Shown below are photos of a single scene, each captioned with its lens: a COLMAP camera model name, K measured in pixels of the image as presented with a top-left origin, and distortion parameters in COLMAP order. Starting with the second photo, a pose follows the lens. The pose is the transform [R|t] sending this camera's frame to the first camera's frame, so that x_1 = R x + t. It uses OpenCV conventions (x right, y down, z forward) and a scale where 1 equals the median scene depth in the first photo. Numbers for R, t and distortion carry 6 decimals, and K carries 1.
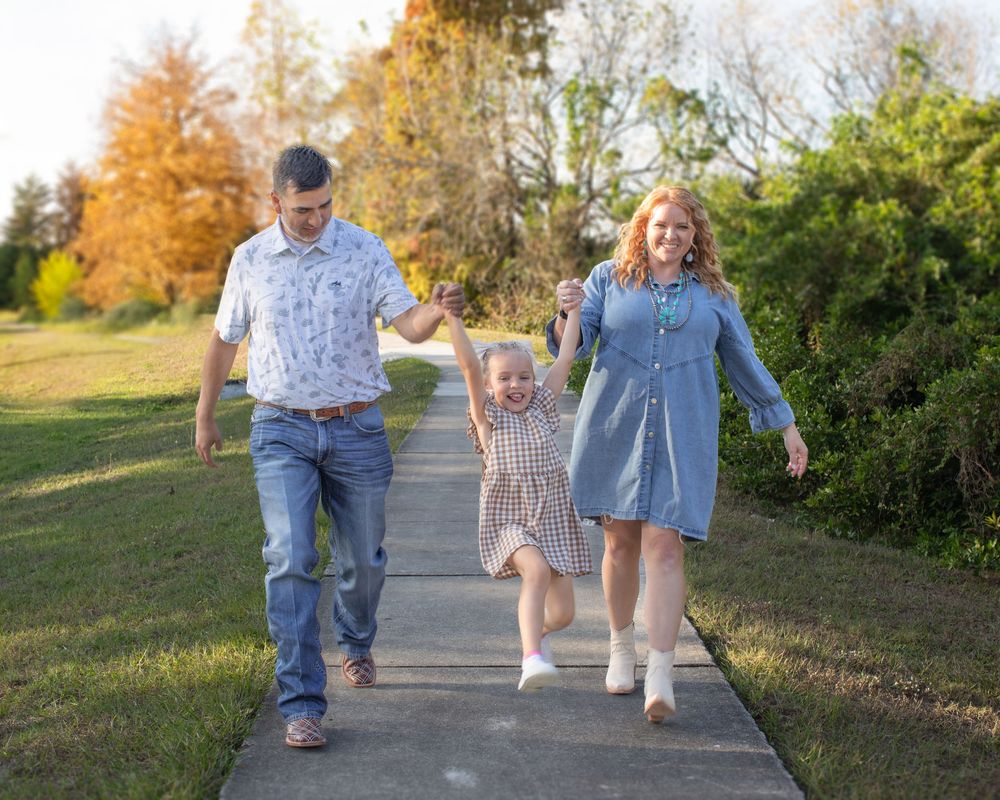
lens RADIAL K [[1545.2, 0, 500.0], [0, 1545.2, 400.0], [0, 0, 1]] dist [-0.135440, -0.022361]
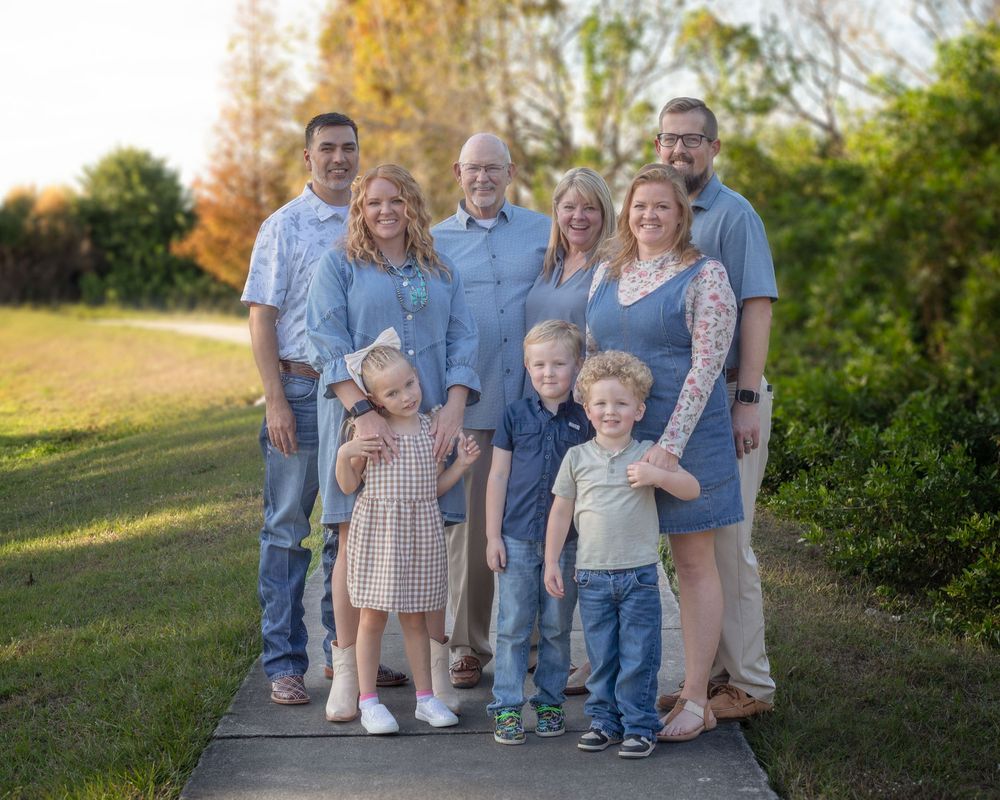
lens RADIAL K [[1819.2, 0, 444.3], [0, 1819.2, 199.3], [0, 0, 1]] dist [-0.004236, -0.036691]
pose [[0.999071, -0.021429, -0.037398, 0.005209], [0.016916, 0.992980, -0.117066, -0.006481], [0.039644, 0.116324, 0.992420, 0.078447]]
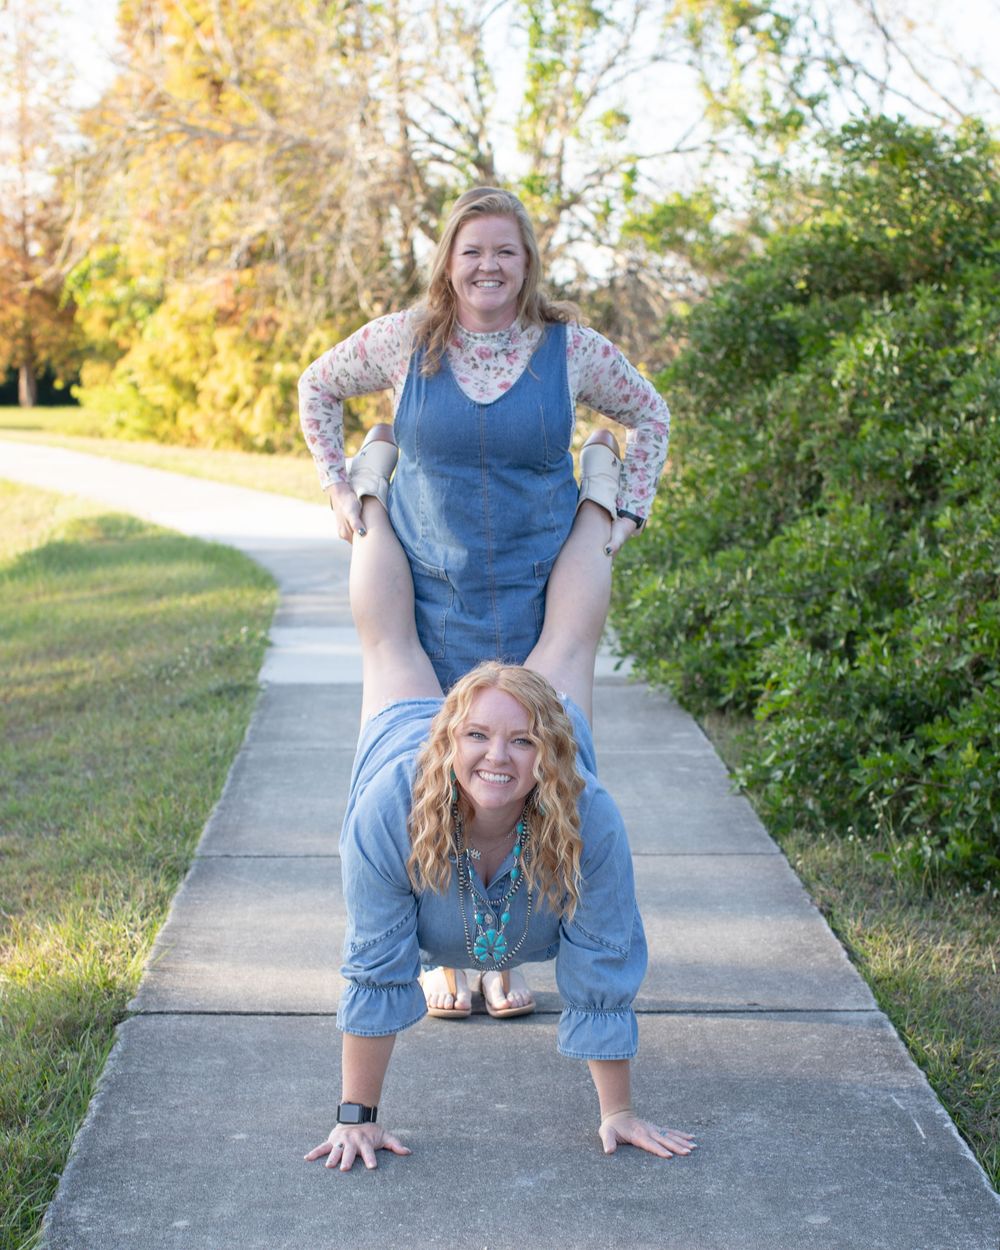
lens RADIAL K [[1931.6, 0, 403.7], [0, 1931.6, 625.1], [0, 0, 1]] dist [-0.135440, -0.022361]
pose [[0.999424, -0.001297, 0.033902, -0.017686], [-0.000851, 0.997997, 0.063254, -0.030616], [-0.033916, -0.063246, 0.997422, 0.349291]]
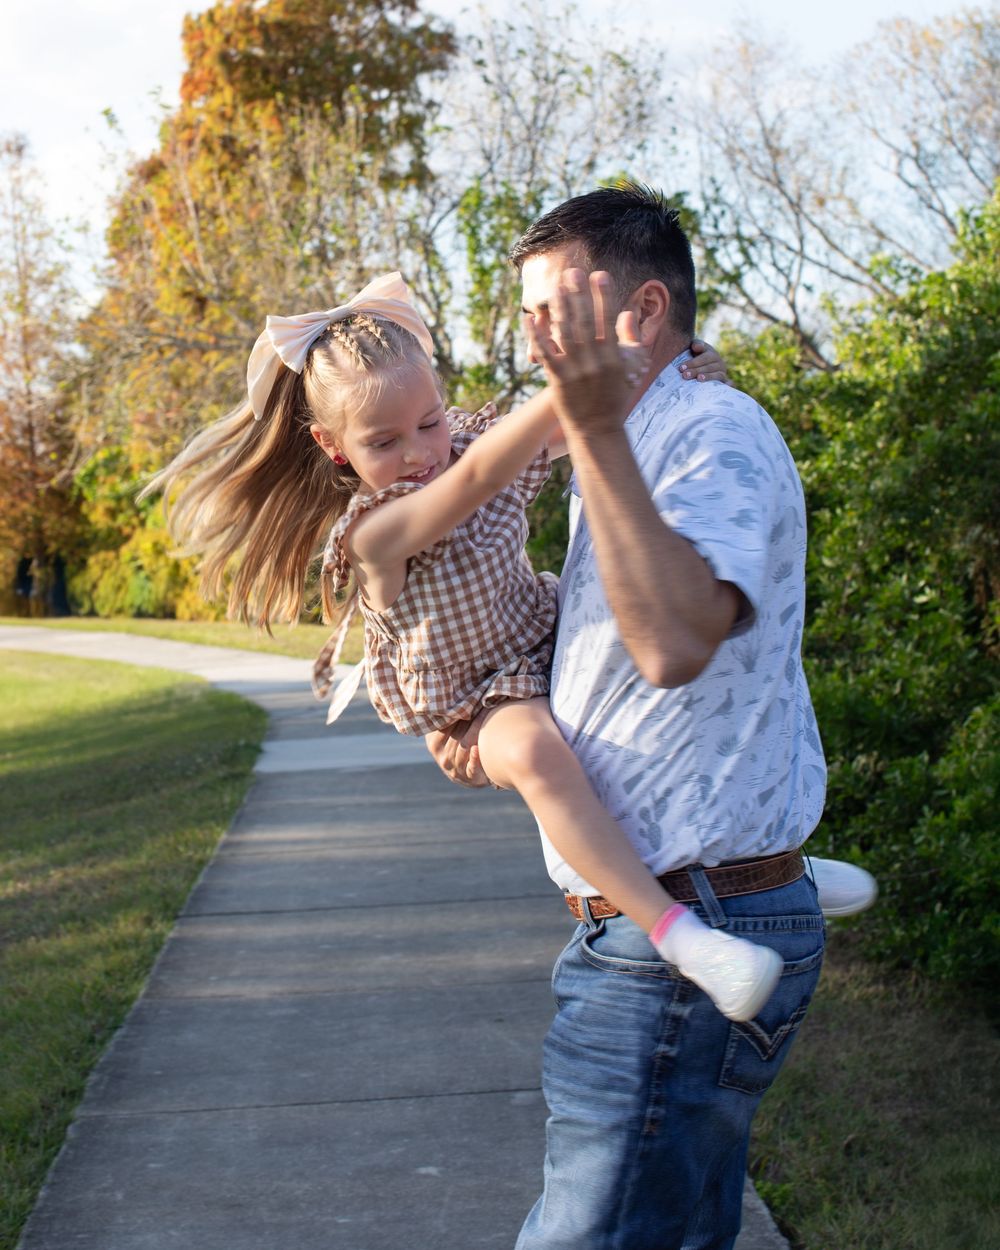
lens RADIAL K [[2329.1, 0, 347.9], [0, 2329.1, 514.1], [0, 0, 1]] dist [-0.141197, 0.227993]
pose [[0.998336, -0.057199, -0.007373, -0.000372], [0.056424, 0.995163, -0.080423, -0.015691], [0.011937, 0.079874, 0.996734, 0.124696]]
